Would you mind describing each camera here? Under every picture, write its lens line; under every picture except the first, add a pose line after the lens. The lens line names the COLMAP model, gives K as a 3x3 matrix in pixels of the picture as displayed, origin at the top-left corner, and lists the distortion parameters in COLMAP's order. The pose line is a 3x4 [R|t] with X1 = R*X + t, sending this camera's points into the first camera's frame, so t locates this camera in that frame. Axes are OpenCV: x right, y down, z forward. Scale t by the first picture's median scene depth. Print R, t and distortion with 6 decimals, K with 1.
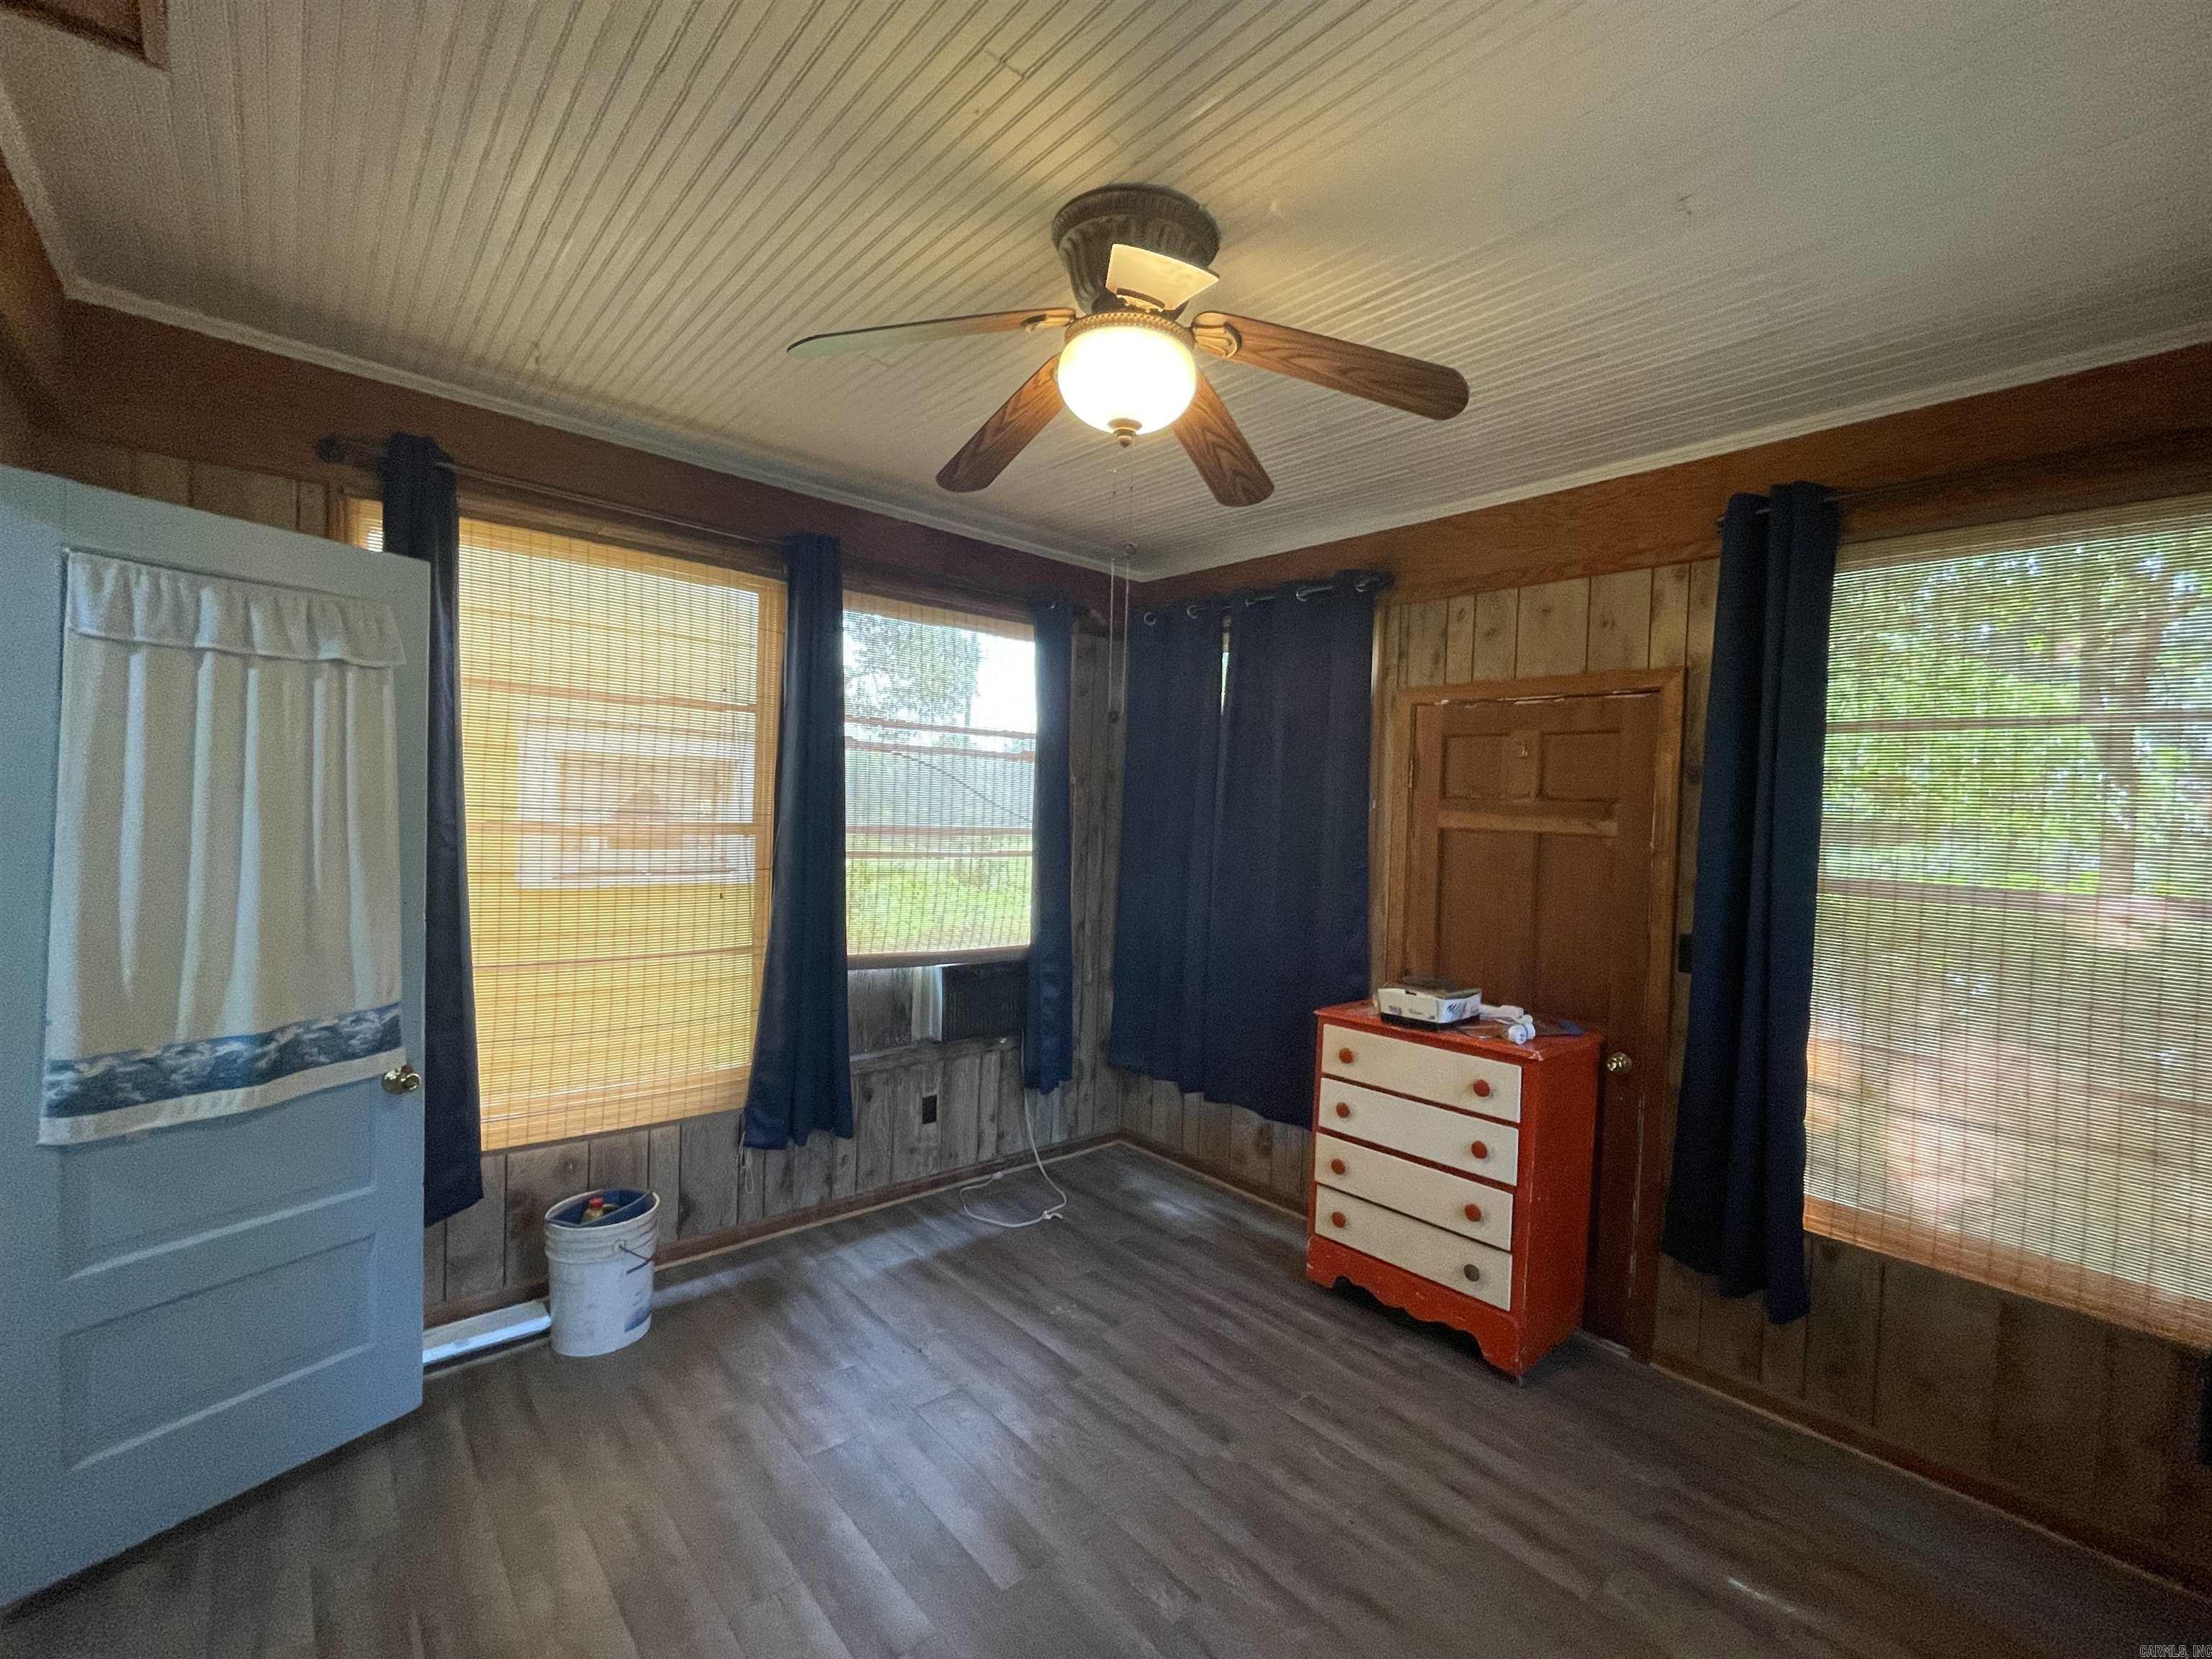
lens RADIAL K [[953.8, 0, 1111.2], [0, 953.8, 834.2], [0, 0, 1]] dist [-0.002258, -0.000057]
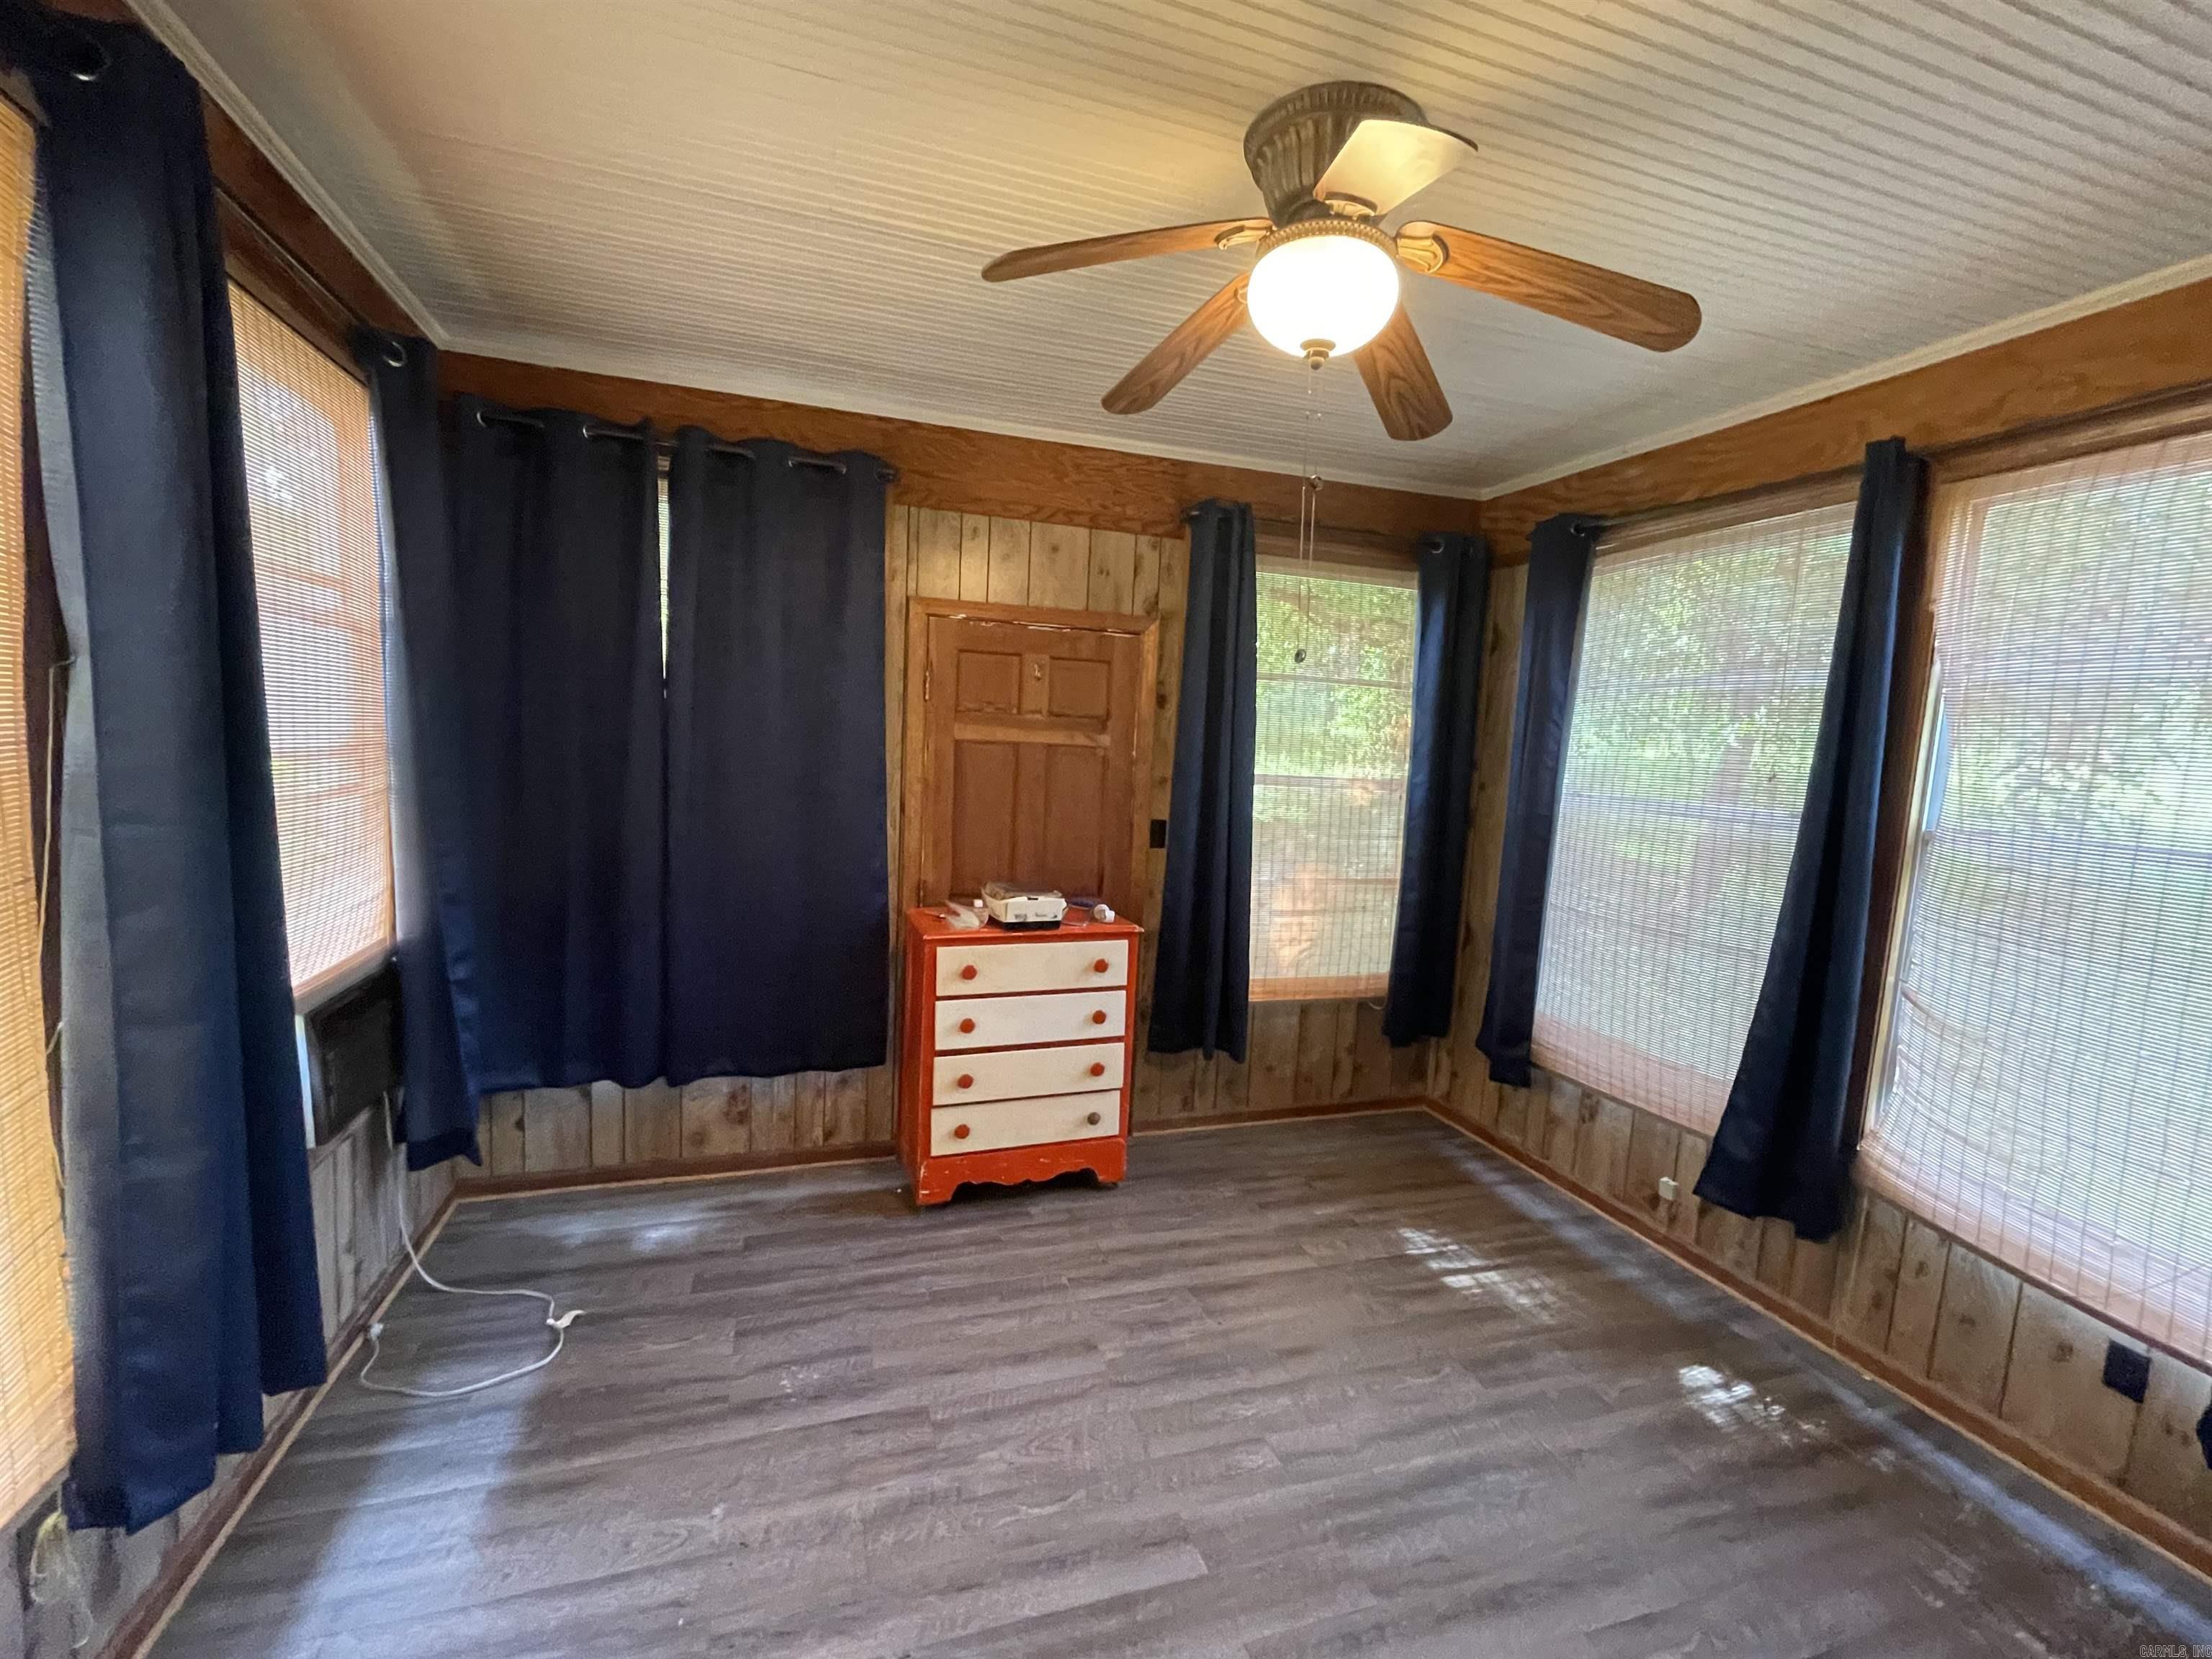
lens RADIAL K [[953.8, 0, 1111.2], [0, 953.8, 834.2], [0, 0, 1]] dist [-0.002258, -0.000057]
pose [[0.393511, -0.111442, 0.912541, -0.607078], [-0.006106, 0.992287, 0.123813, -0.038210], [-0.919300, -0.054293, 0.389795, 0.486979]]
